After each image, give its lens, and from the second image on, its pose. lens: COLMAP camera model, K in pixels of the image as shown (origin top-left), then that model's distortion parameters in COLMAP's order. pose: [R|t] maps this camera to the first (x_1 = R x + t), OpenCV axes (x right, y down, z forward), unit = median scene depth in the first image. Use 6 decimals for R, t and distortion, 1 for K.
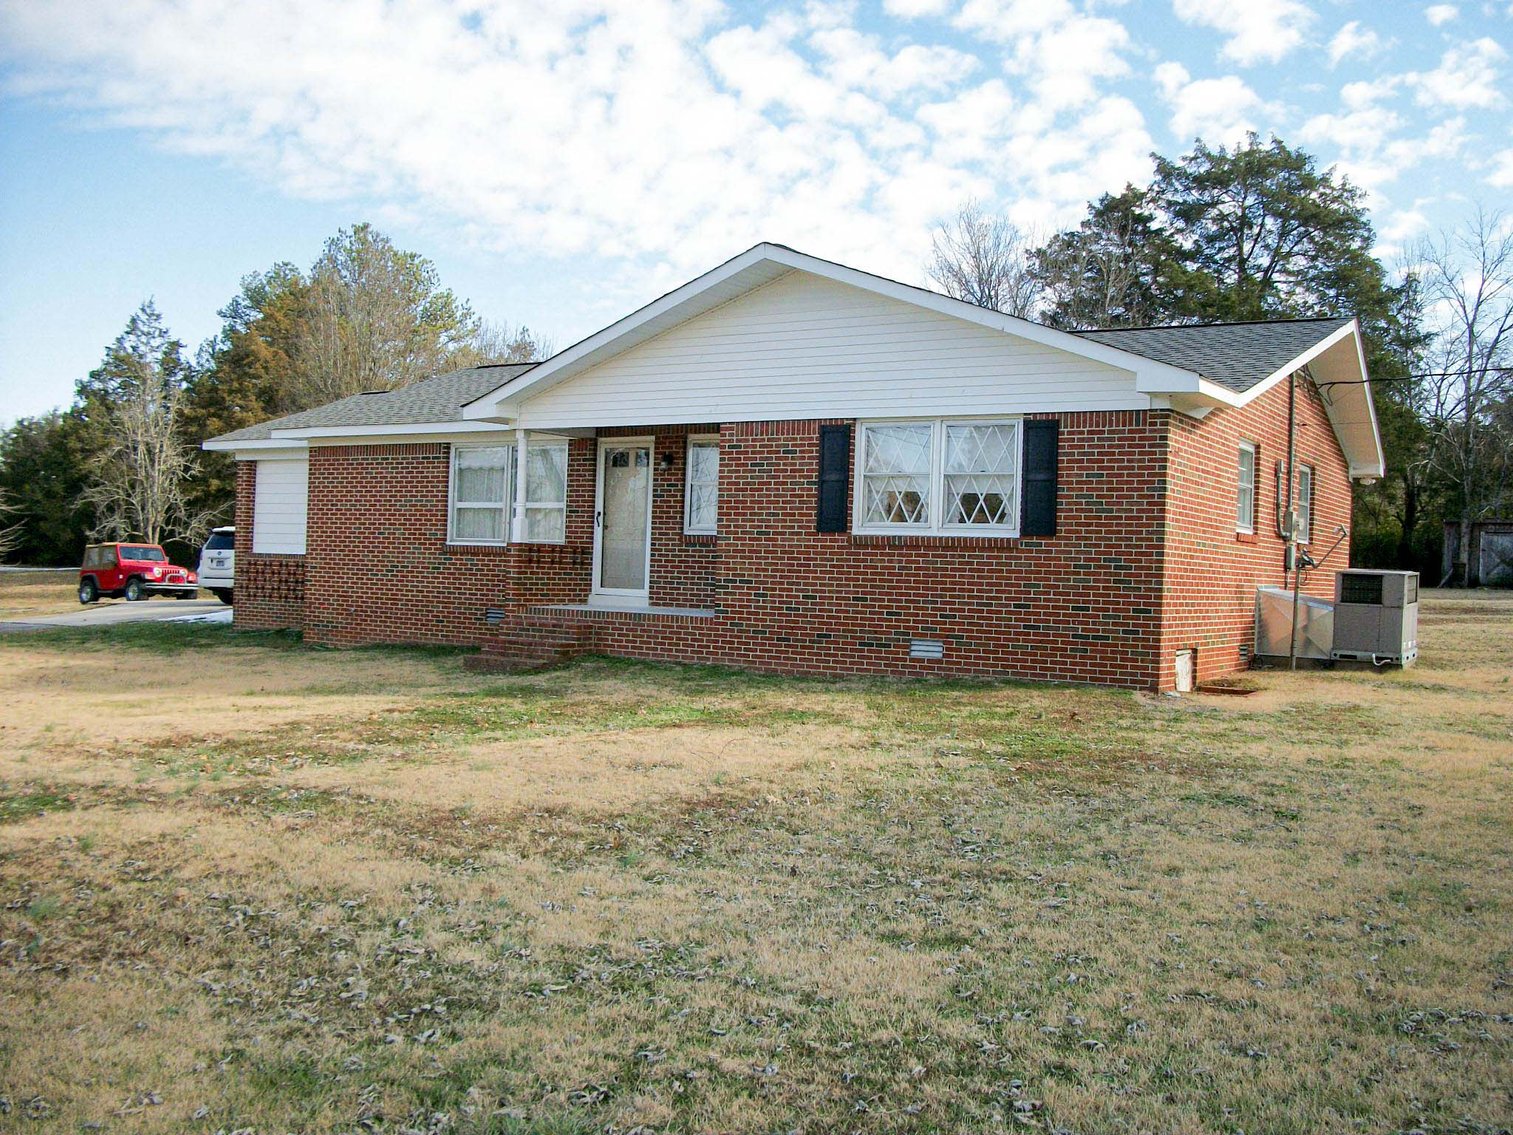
lens RADIAL K [[1402.2, 0, 756.5], [0, 1402.2, 567.5], [0, 0, 1]] dist [-0.101901, -0.001463]
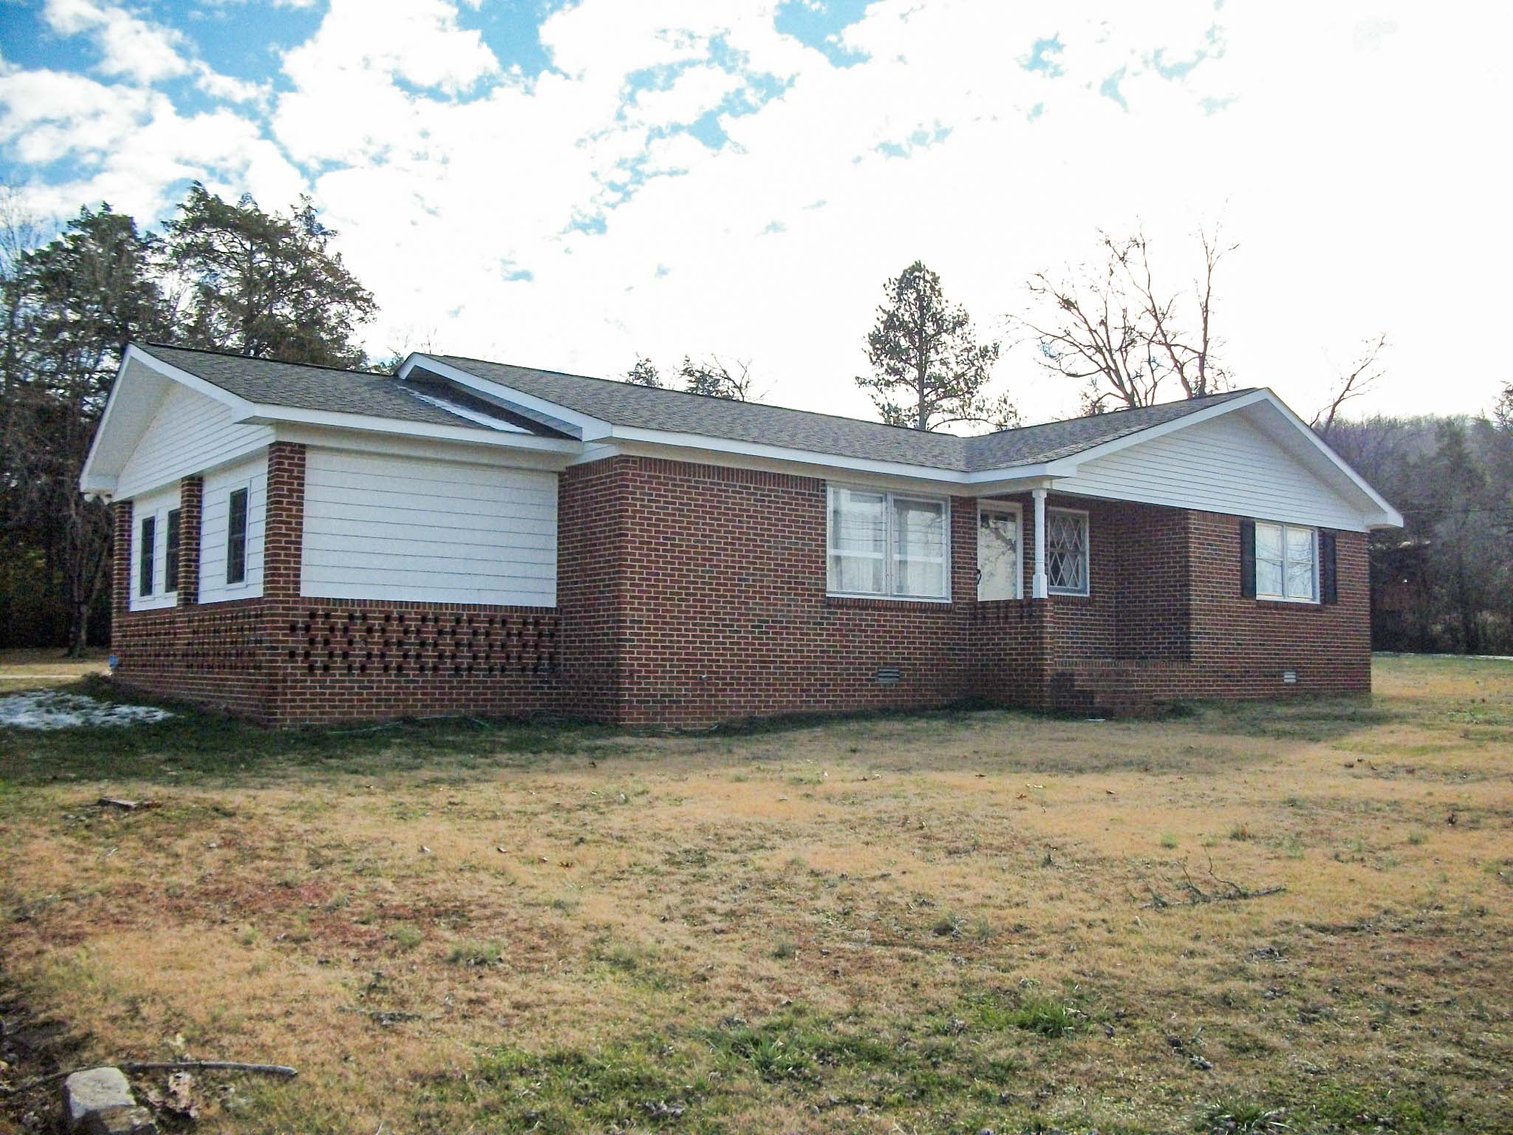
lens RADIAL K [[1402.2, 0, 756.5], [0, 1402.2, 567.5], [0, 0, 1]] dist [-0.101901, -0.001463]
pose [[0.335420, 0.034535, 0.941436, -1.057297], [-0.003427, 0.999366, -0.035439, -0.003404], [-0.942063, 0.008660, 0.335326, 0.750718]]
